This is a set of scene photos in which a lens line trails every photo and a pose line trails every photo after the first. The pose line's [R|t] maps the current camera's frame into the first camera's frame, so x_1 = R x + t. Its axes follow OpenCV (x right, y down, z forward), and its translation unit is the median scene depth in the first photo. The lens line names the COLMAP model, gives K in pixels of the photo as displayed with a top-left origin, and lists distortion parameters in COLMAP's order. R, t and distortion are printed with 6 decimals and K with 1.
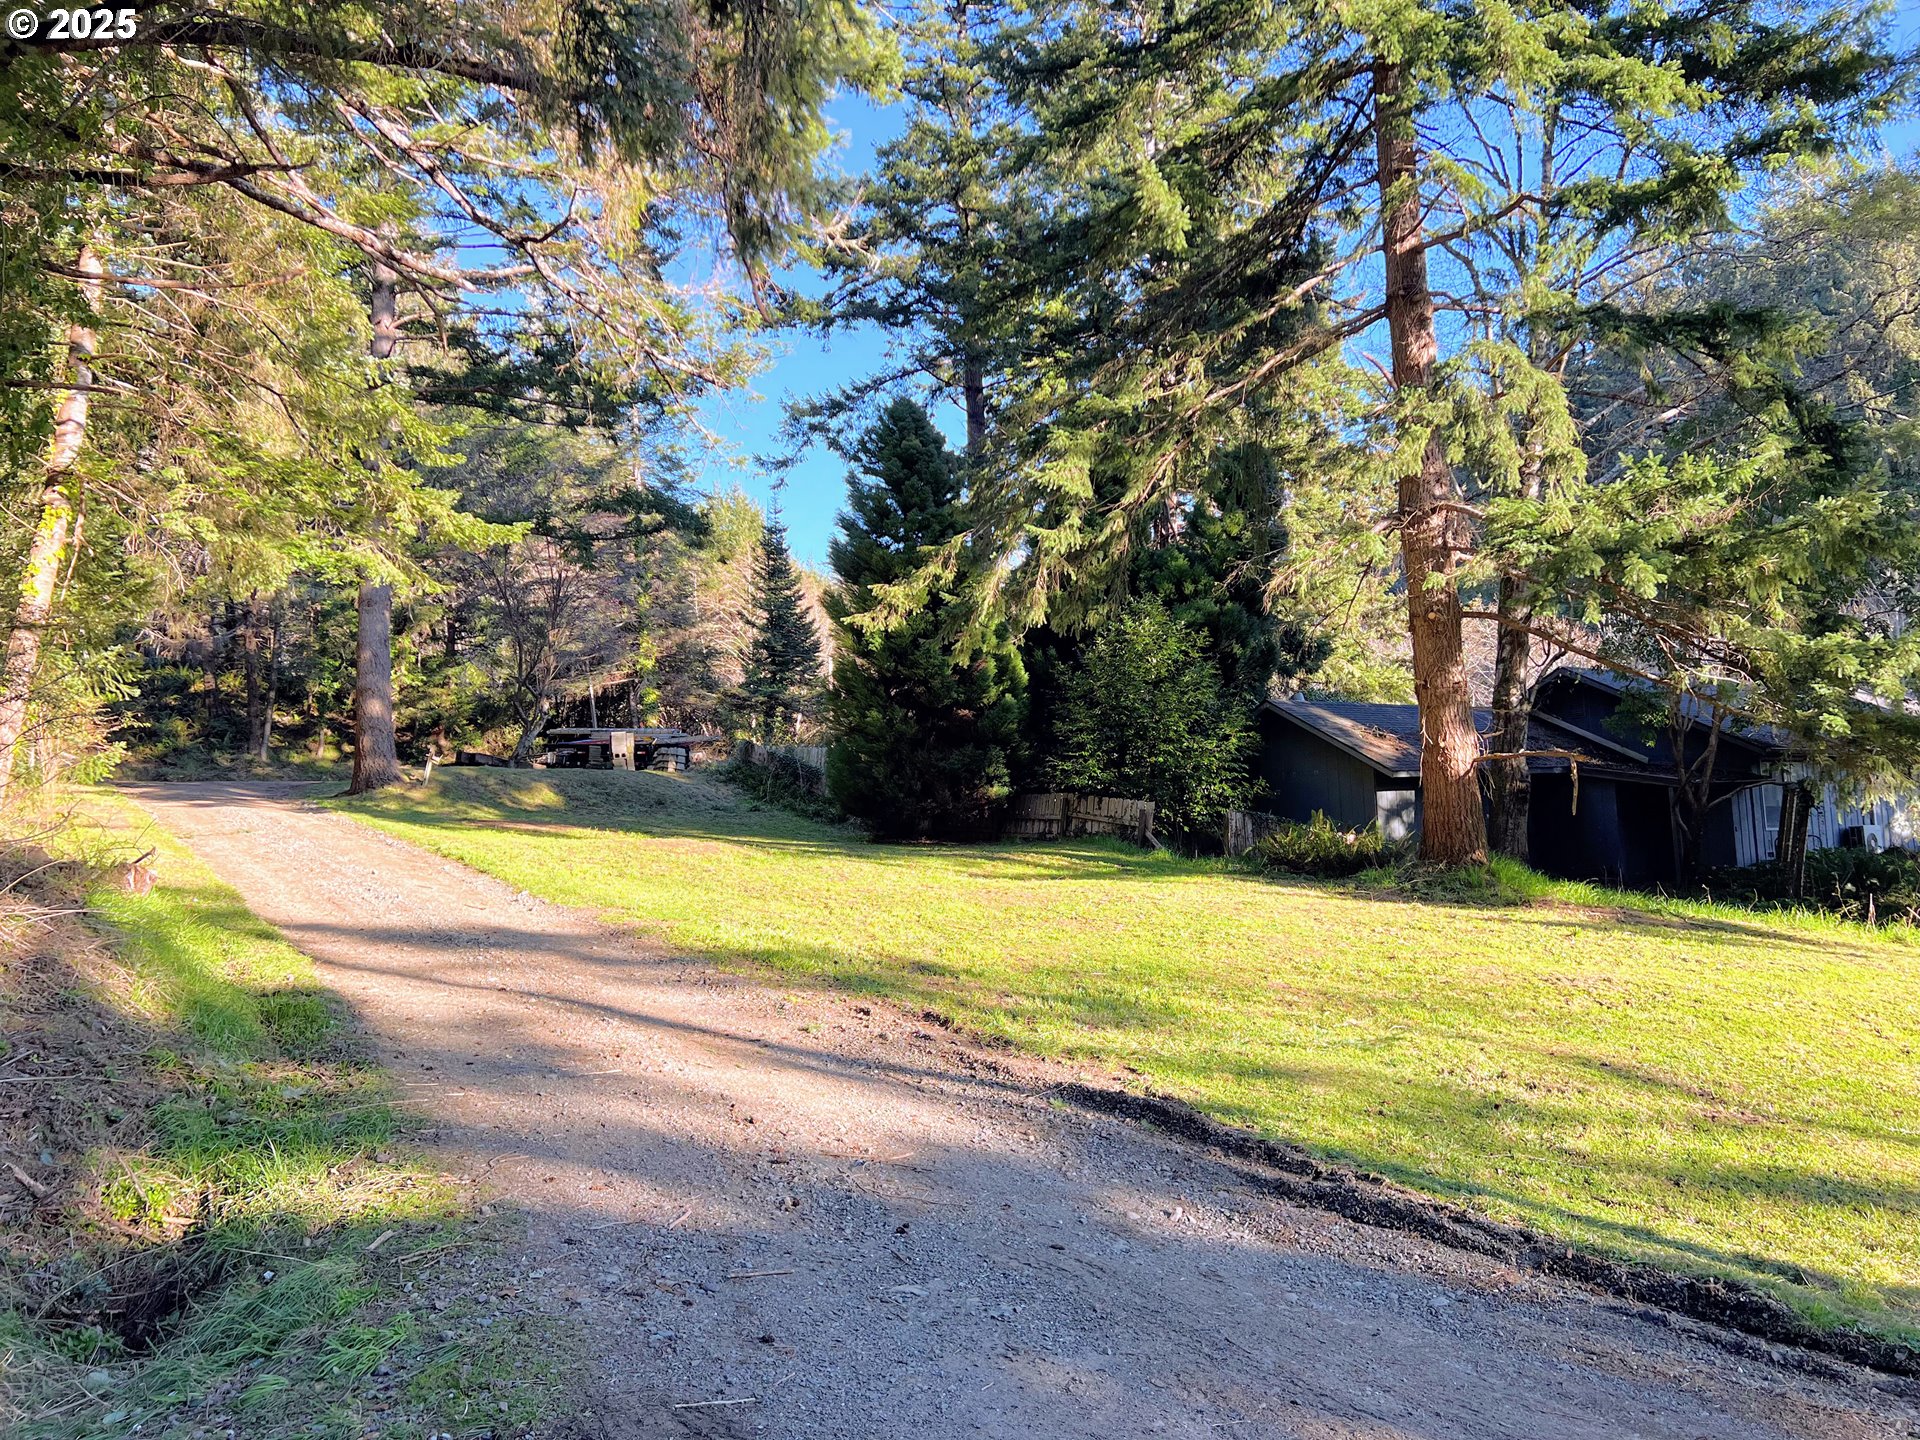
lens RADIAL K [[1440.8, 0, 959.5], [0, 1440.8, 718.8], [0, 0, 1]] dist [0.078892, -0.083146]
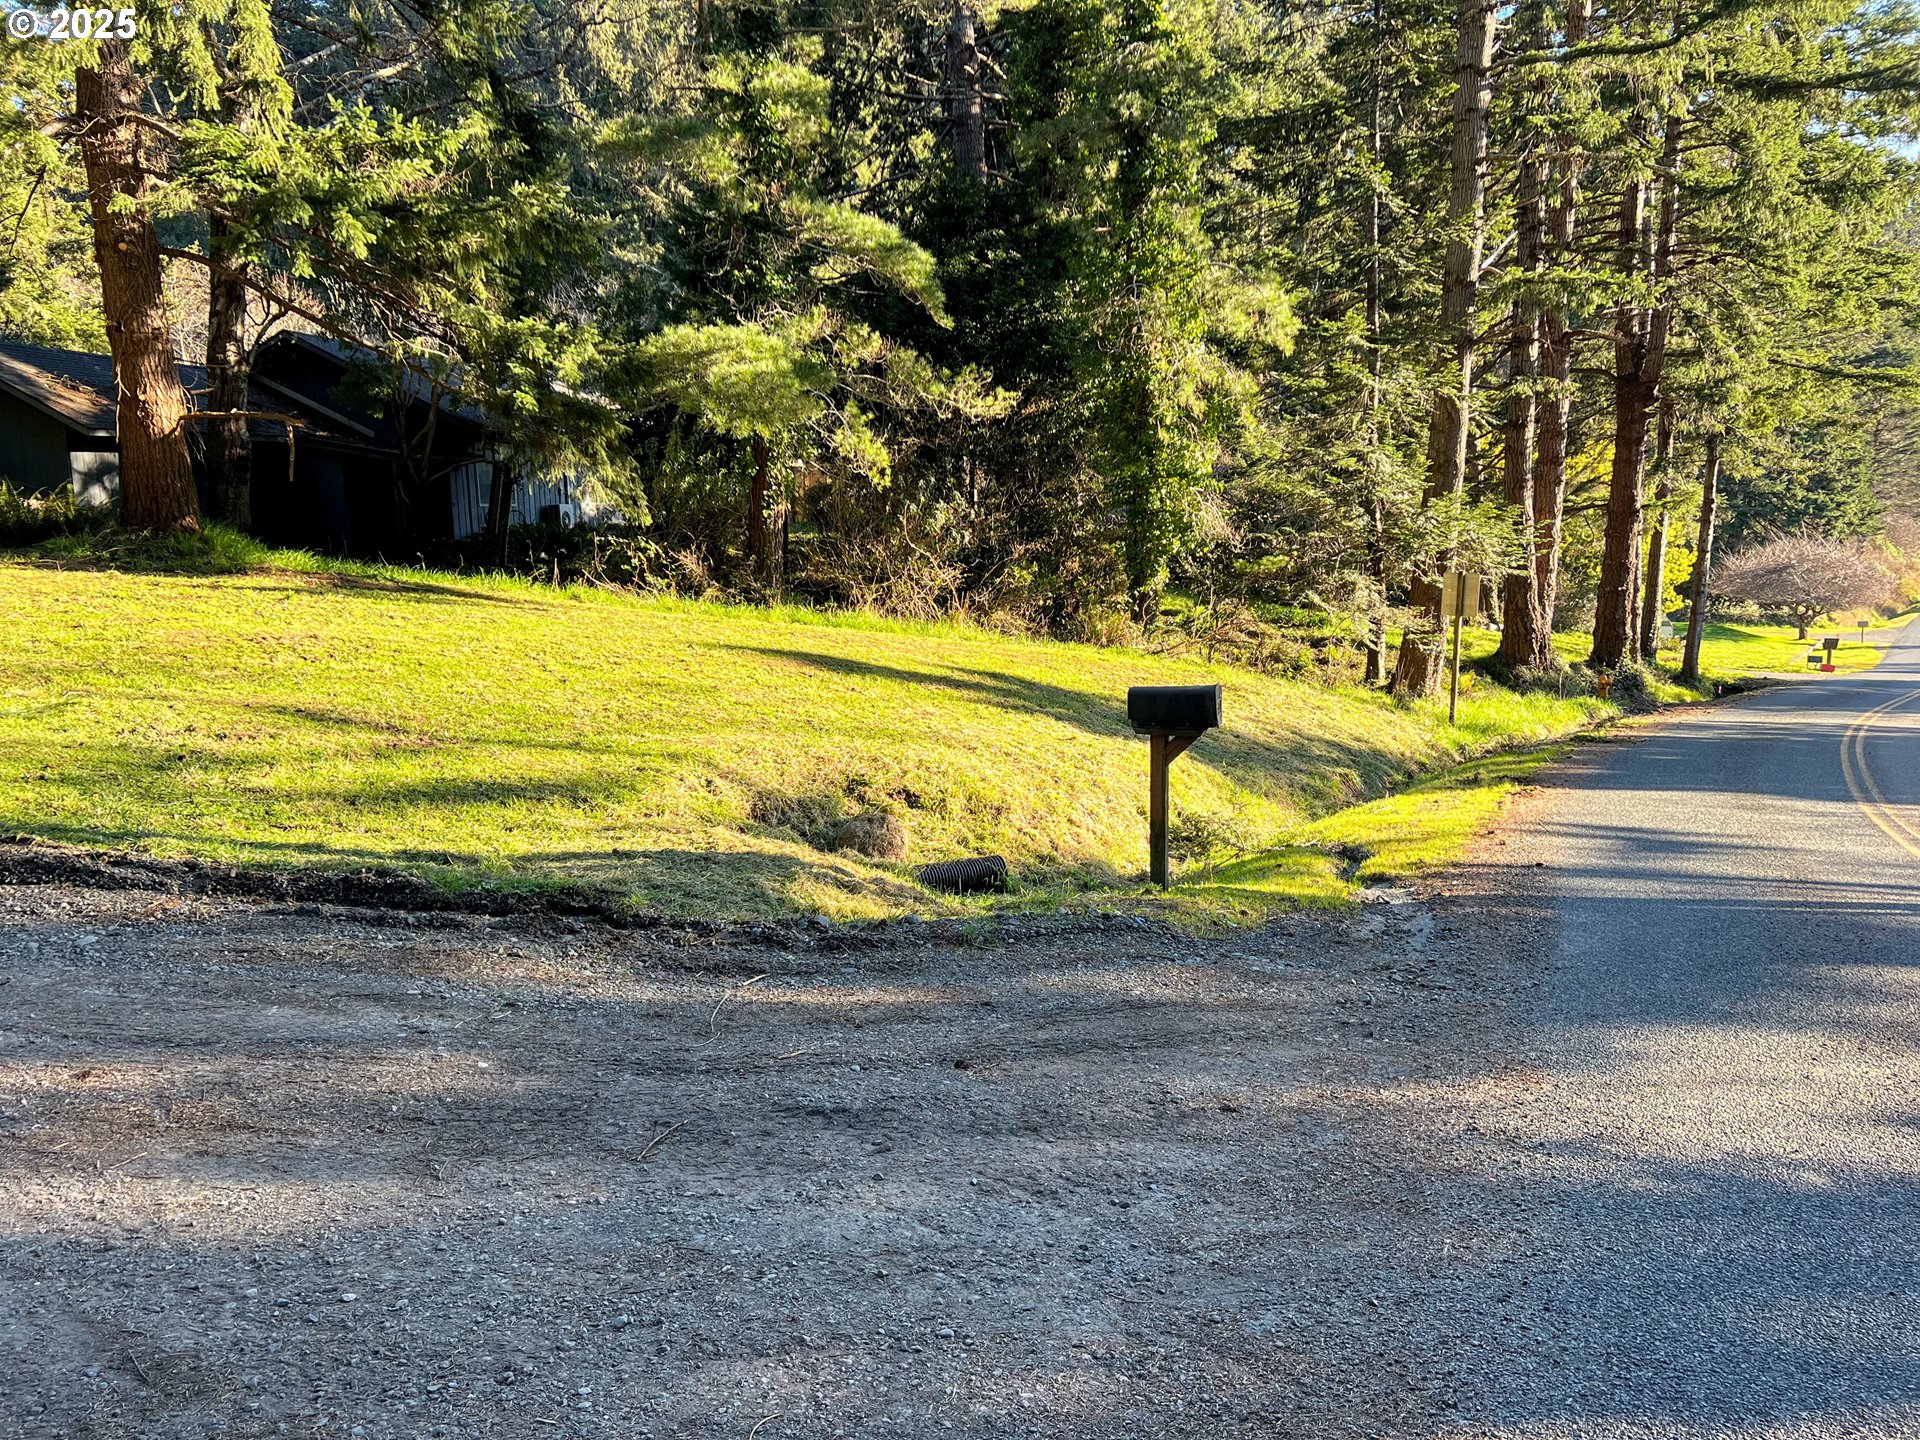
lens RADIAL K [[1440.8, 0, 959.4], [0, 1440.8, 725.7], [0, 0, 1]] dist [0.078892, -0.083146]
pose [[0.690101, -0.088663, 0.718262, 0.011369], [-0.071004, 0.979384, 0.189117, 0.009464], [-0.720222, -0.181509, 0.669578, -0.010385]]
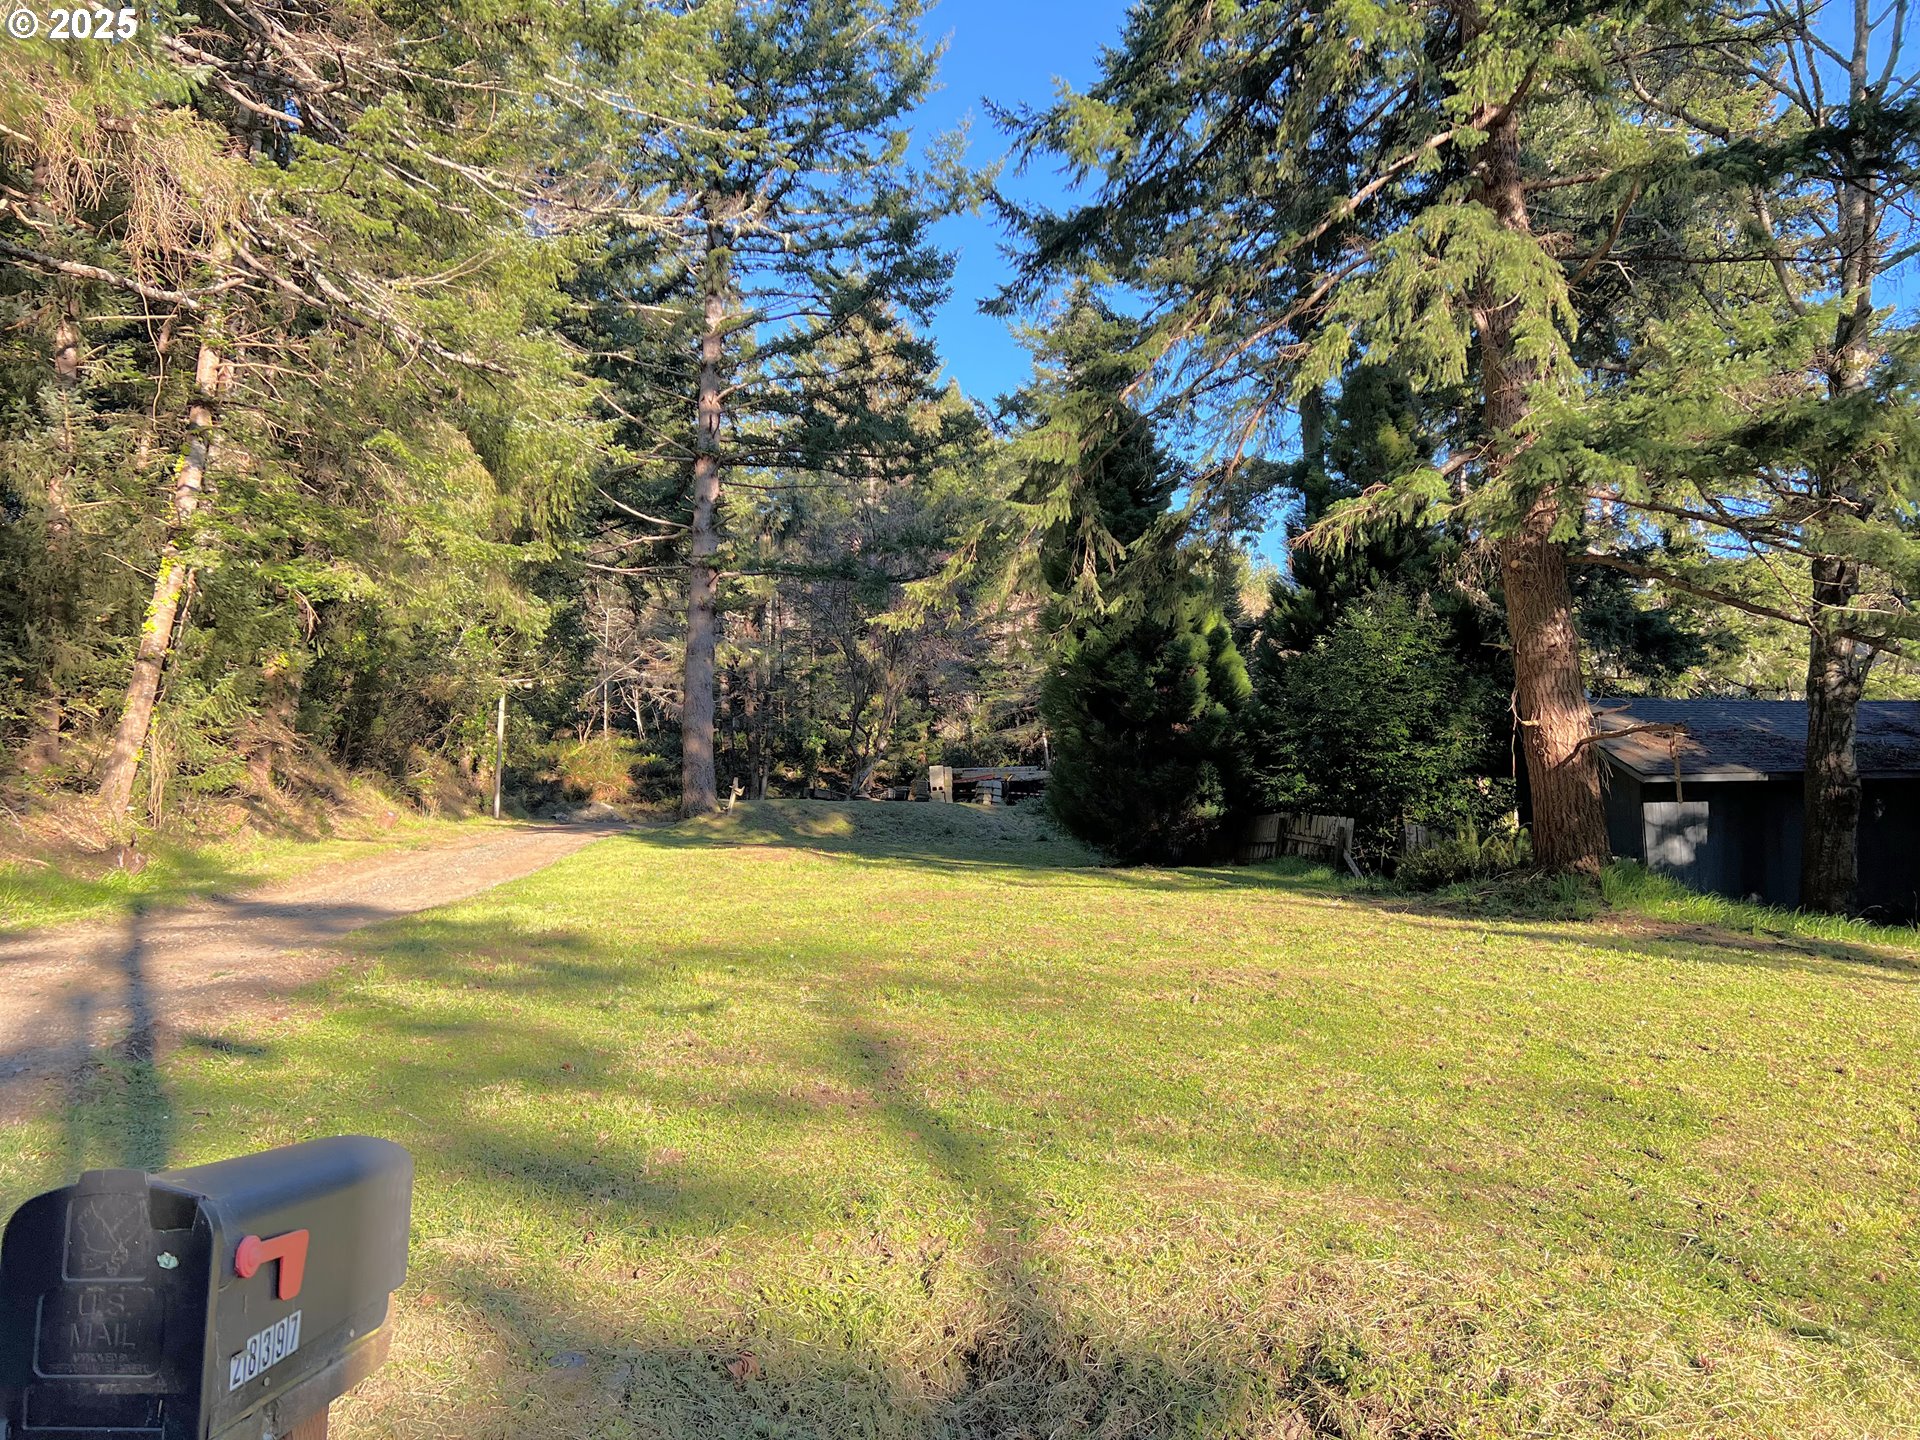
lens RADIAL K [[1440.8, 0, 969.9], [0, 1440.8, 722.4], [0, 0, 1]] dist [0.078892, -0.083146]
pose [[0.902408, -0.039182, -0.429097, 0.409478], [0.020245, 0.998613, -0.048610, 0.051136], [0.430406, 0.035179, 0.901950, 0.154400]]
